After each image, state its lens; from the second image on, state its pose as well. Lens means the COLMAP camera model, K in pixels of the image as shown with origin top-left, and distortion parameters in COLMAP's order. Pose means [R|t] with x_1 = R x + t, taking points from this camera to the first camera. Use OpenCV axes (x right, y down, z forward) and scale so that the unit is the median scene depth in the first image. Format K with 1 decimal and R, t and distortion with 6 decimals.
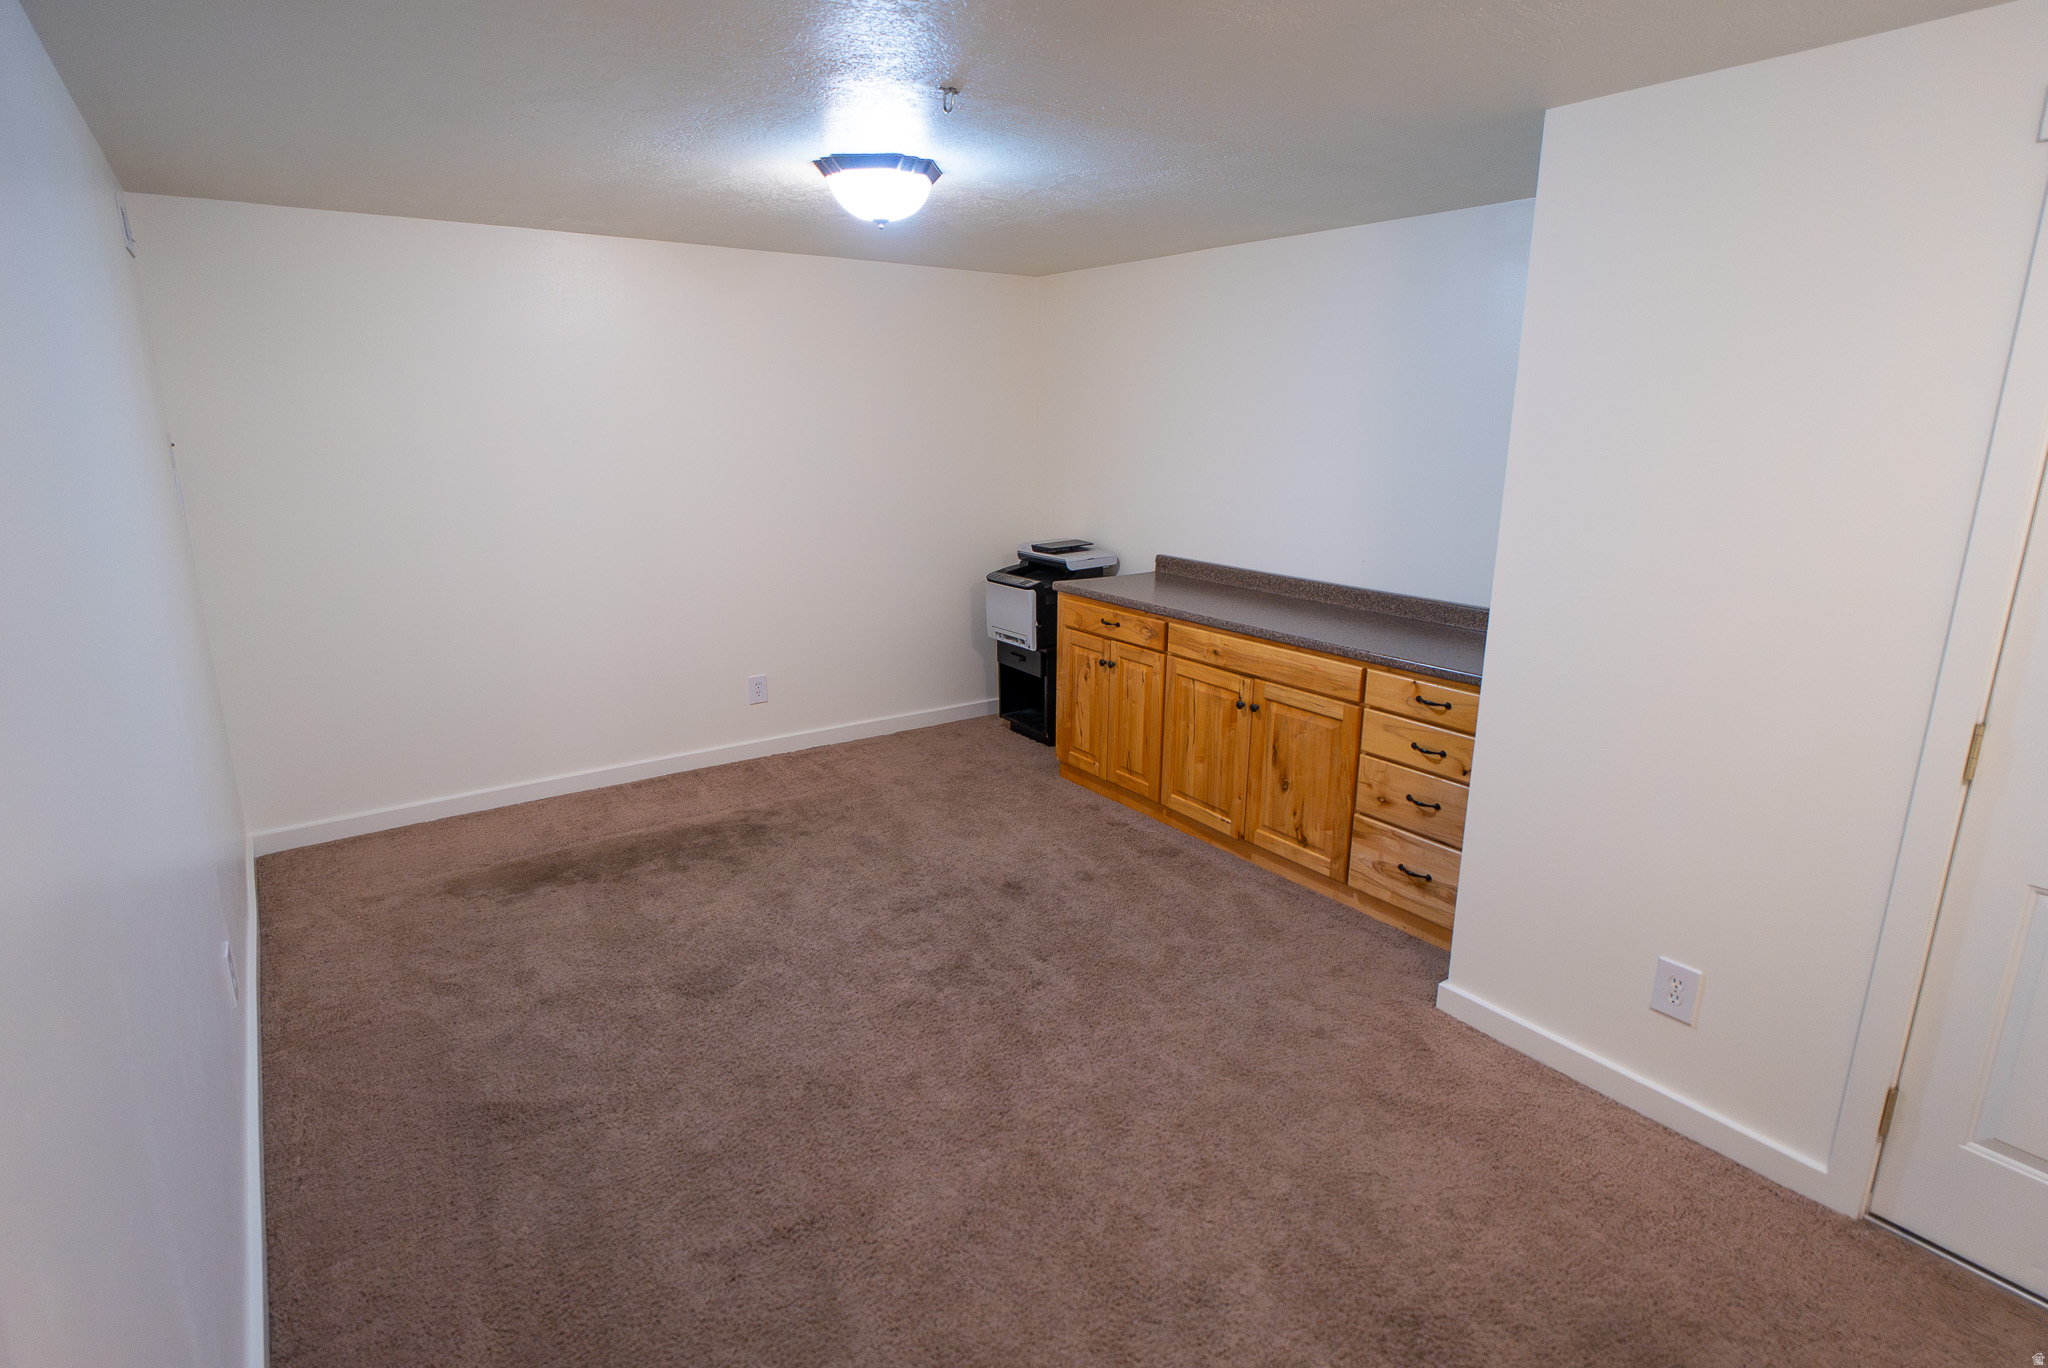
lens RADIAL K [[1069.4, 0, 1028.7], [0, 1069.4, 685.4], [0, 0, 1]] dist [-0.008441, 0.000914]
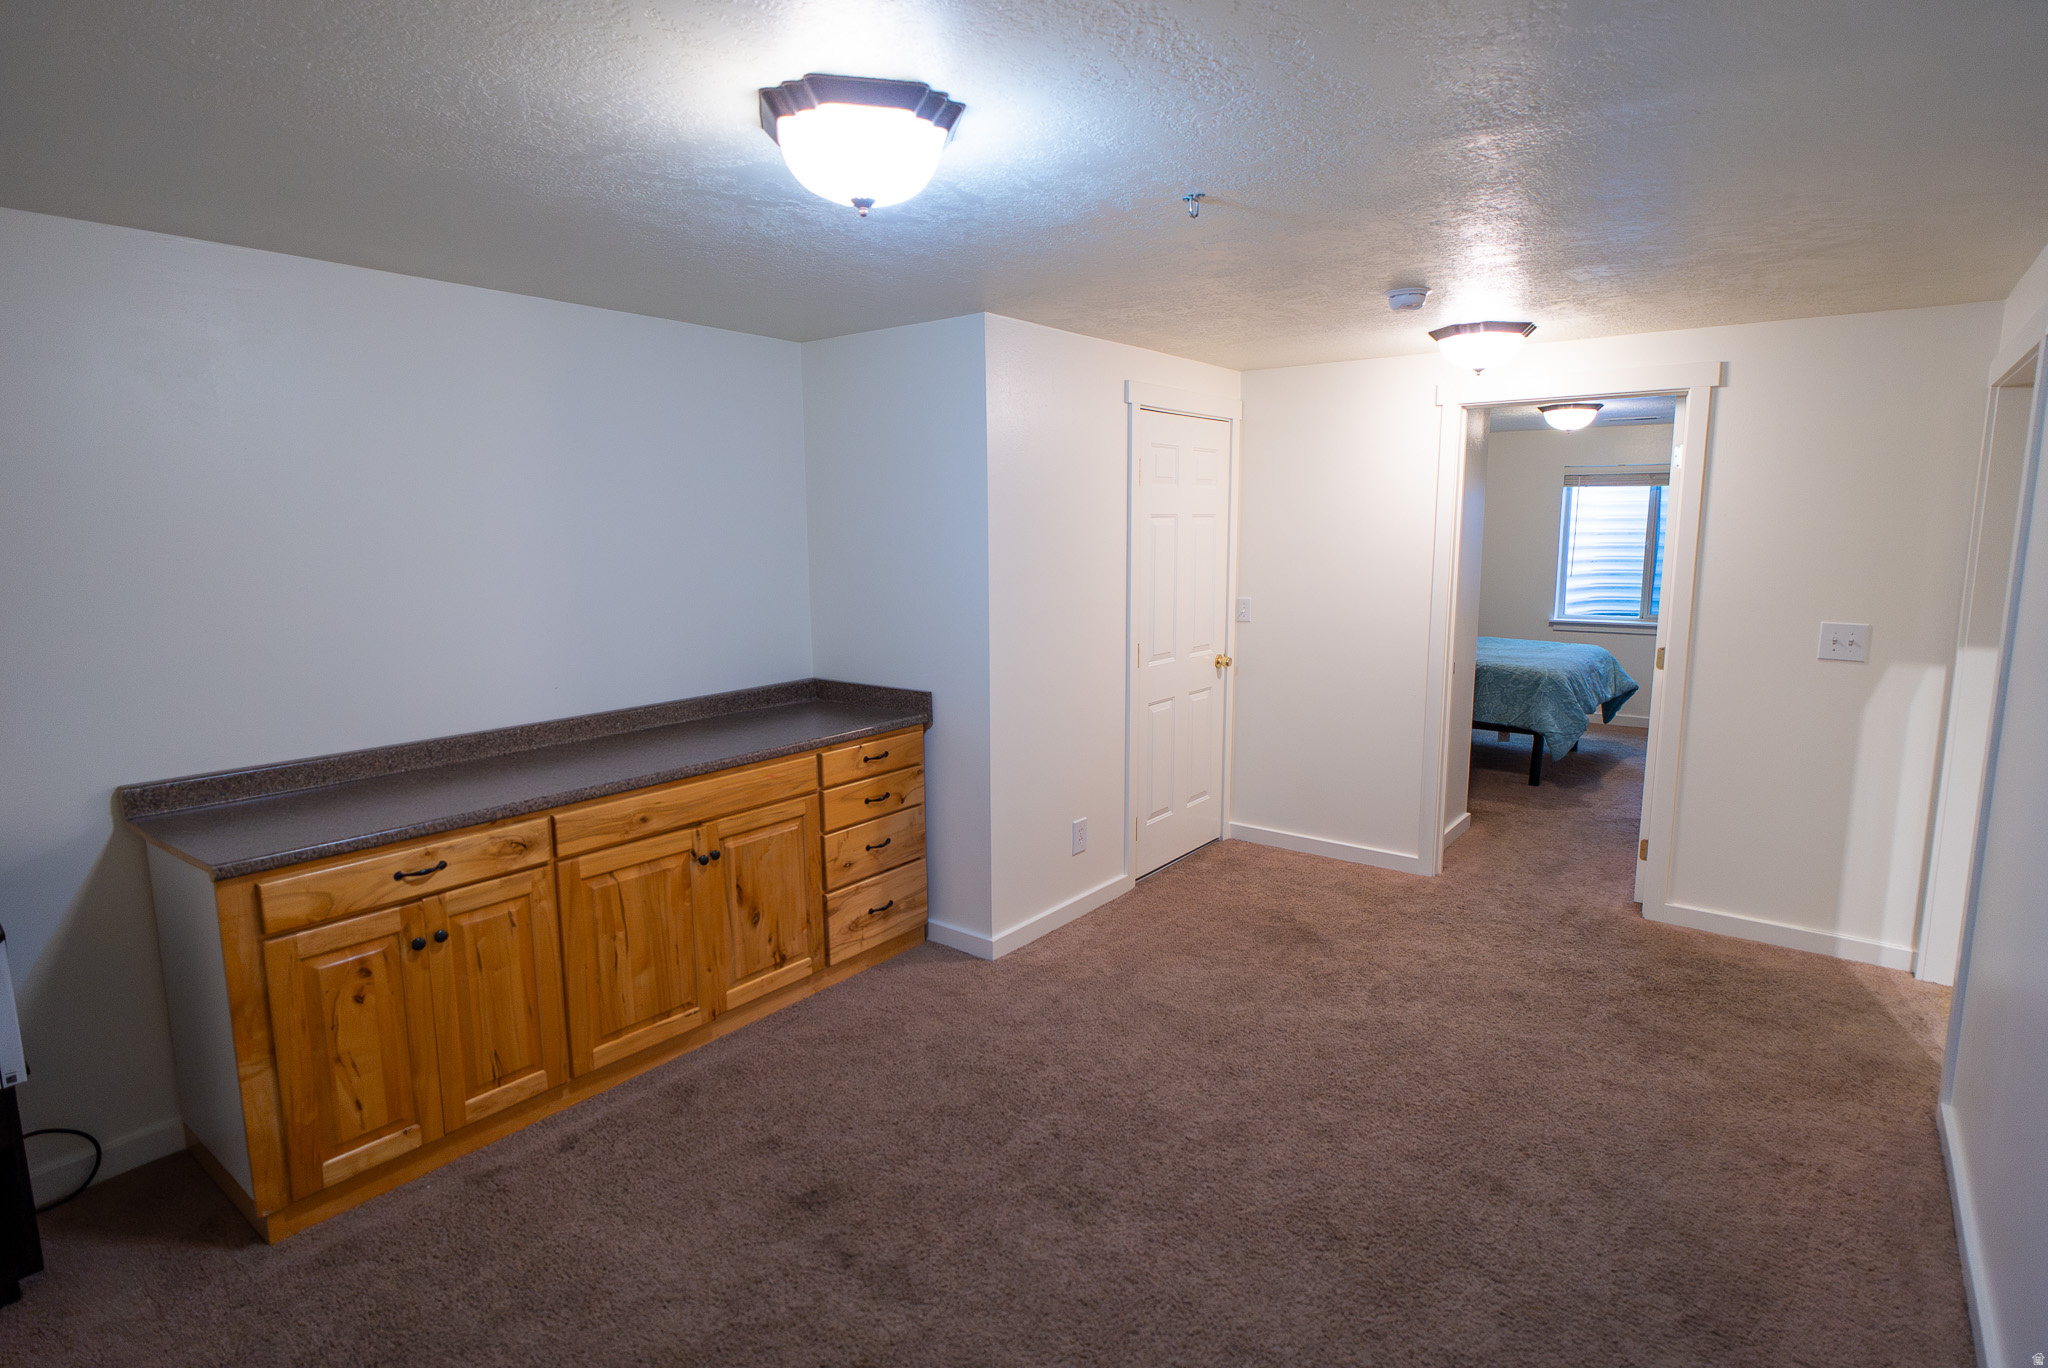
lens RADIAL K [[1069.4, 0, 1027.9], [0, 1069.4, 682.8], [0, 0, 1]] dist [-0.008441, 0.000914]
pose [[-0.297351, -0.144962, 0.943699, -0.640797], [0.245297, 0.943630, 0.222242, -0.234379], [-0.922720, 0.297570, -0.245030, 0.930739]]
